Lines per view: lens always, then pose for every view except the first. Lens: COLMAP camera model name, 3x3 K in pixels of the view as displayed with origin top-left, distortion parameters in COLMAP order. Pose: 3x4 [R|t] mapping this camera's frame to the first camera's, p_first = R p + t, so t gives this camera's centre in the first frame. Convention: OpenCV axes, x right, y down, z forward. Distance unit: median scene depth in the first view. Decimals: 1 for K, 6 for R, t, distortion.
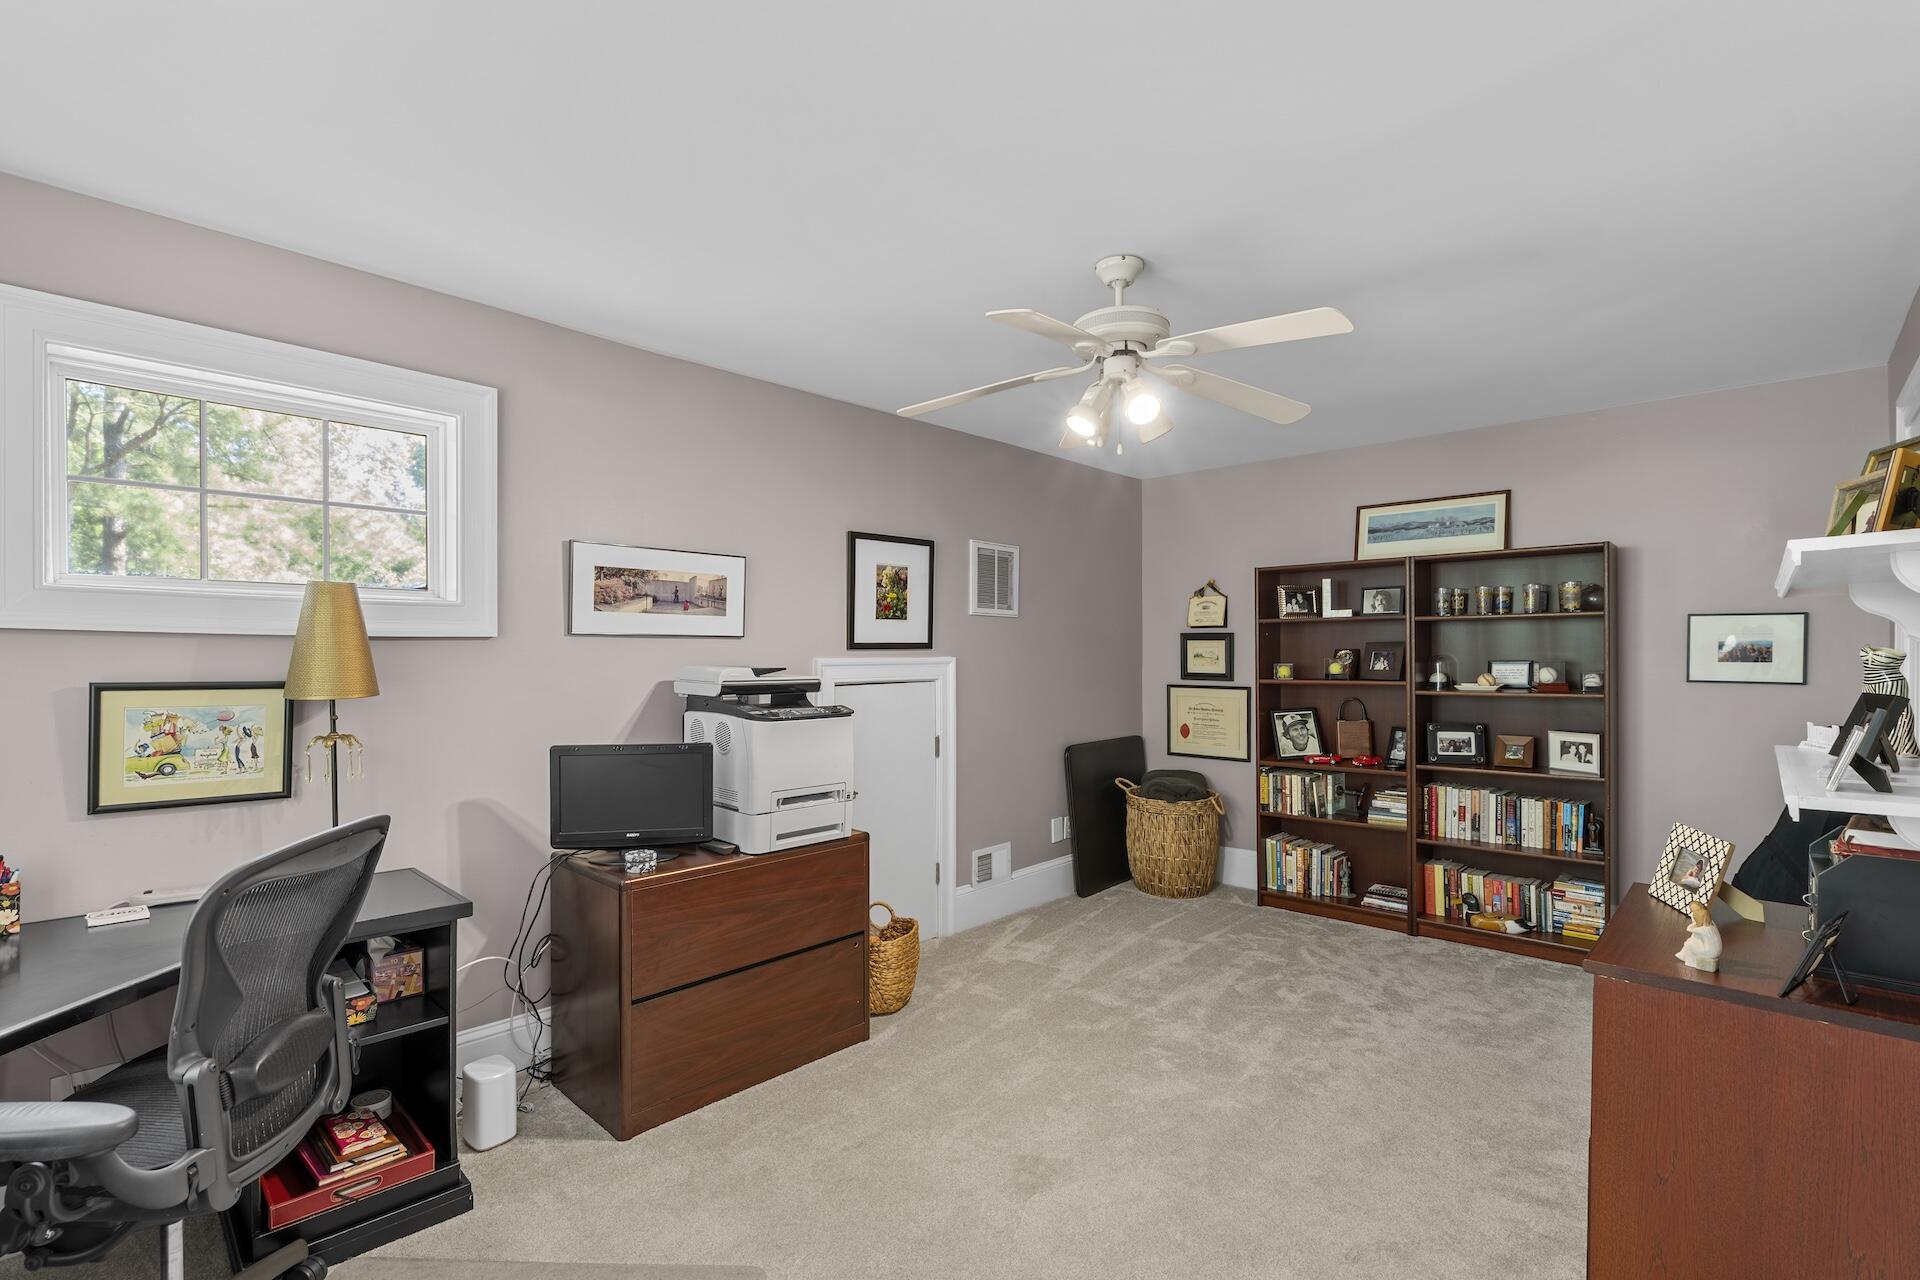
lens RADIAL K [[877.8, 0, 962.2], [0, 877.8, 656.5], [0, 0, 1]] dist [0.000689, -0.000028]
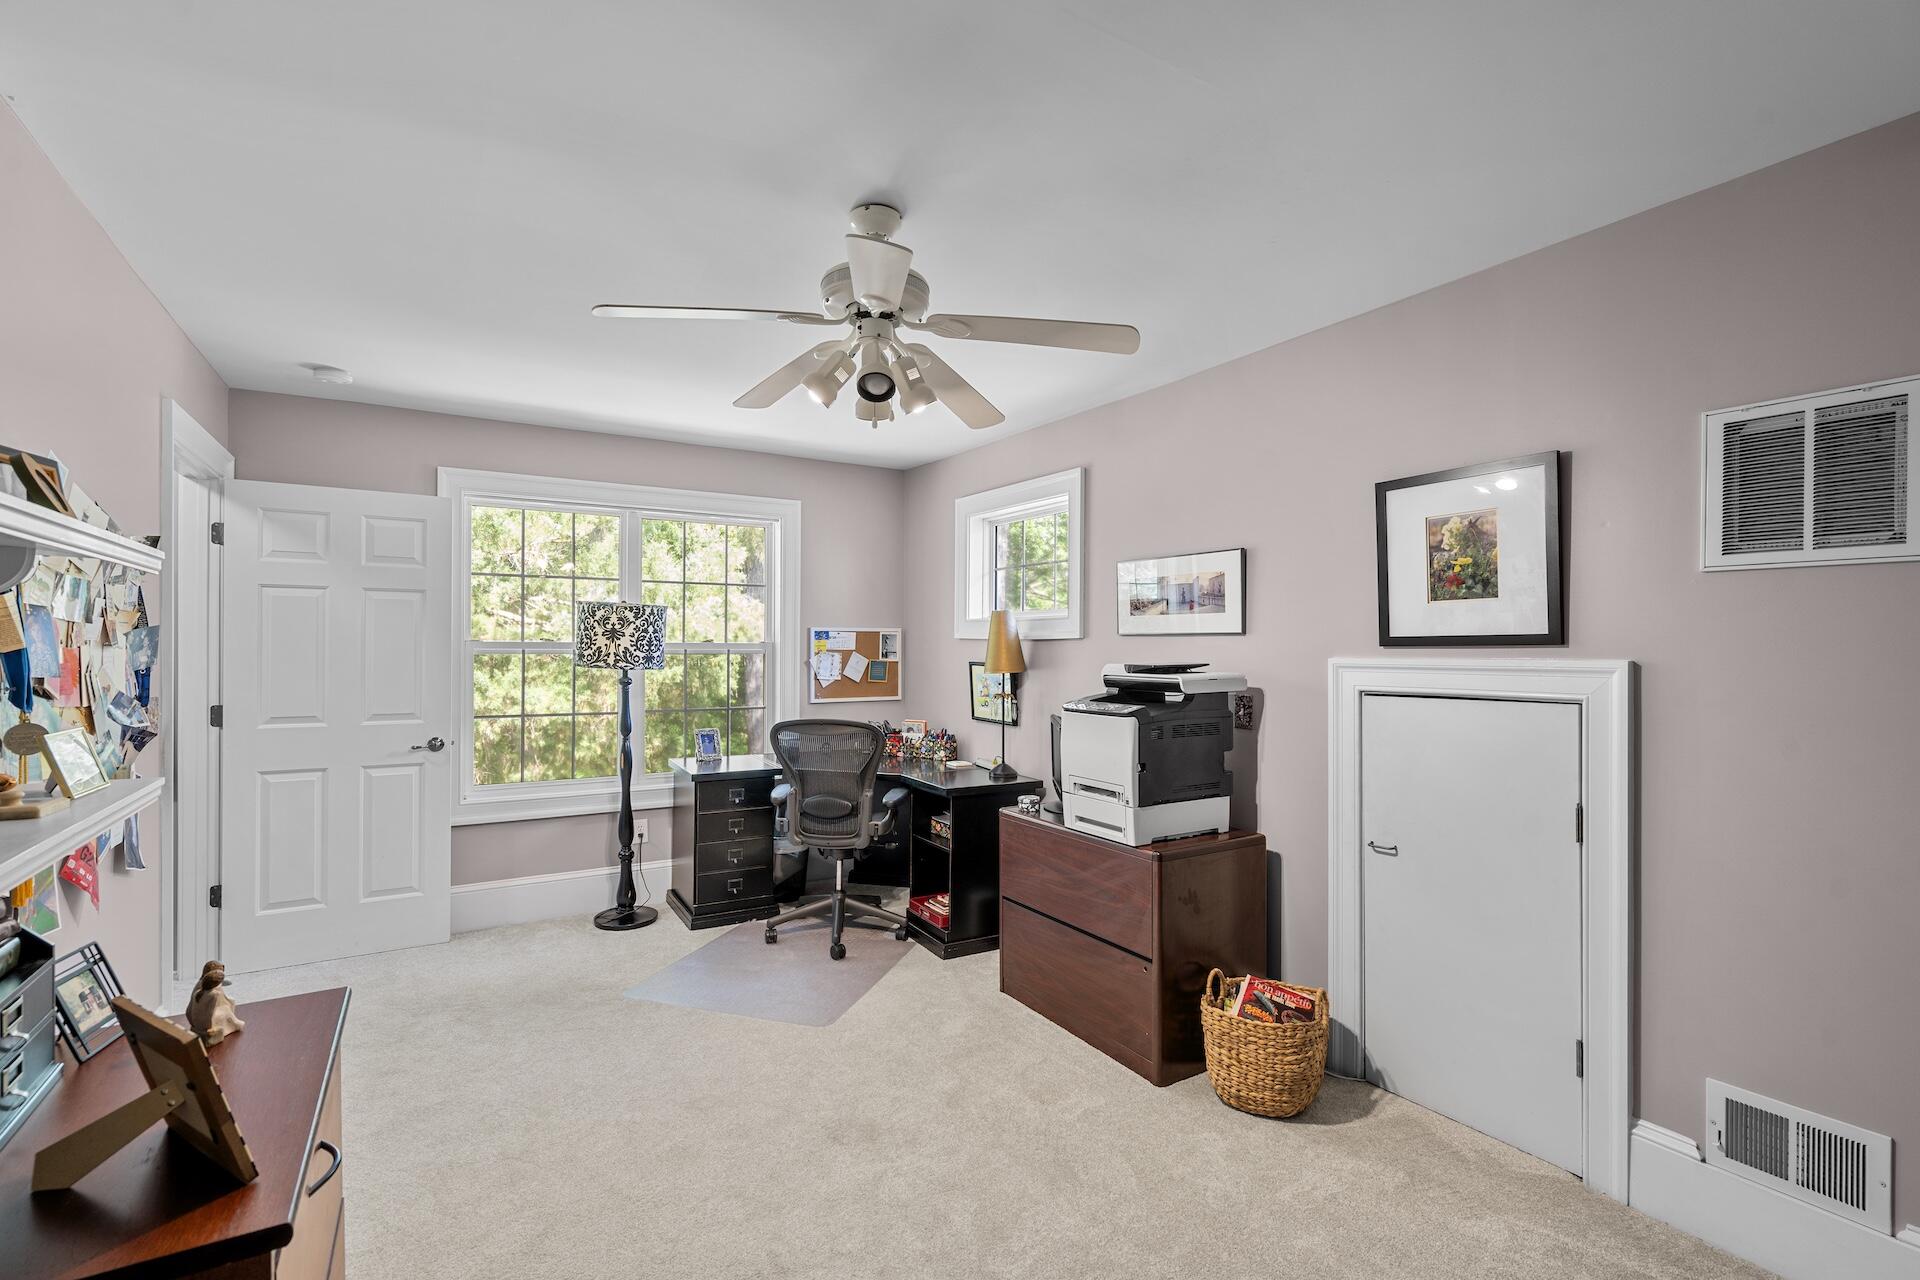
lens RADIAL K [[877.8, 0, 962.9], [0, 877.8, 638.0], [0, 0, 1]] dist [0.000689, -0.000028]
pose [[-0.262521, -0.010539, -0.964869, 0.639590], [-0.007139, 0.999934, -0.008980, -0.005584], [0.964900, 0.004531, -0.262579, 0.830144]]
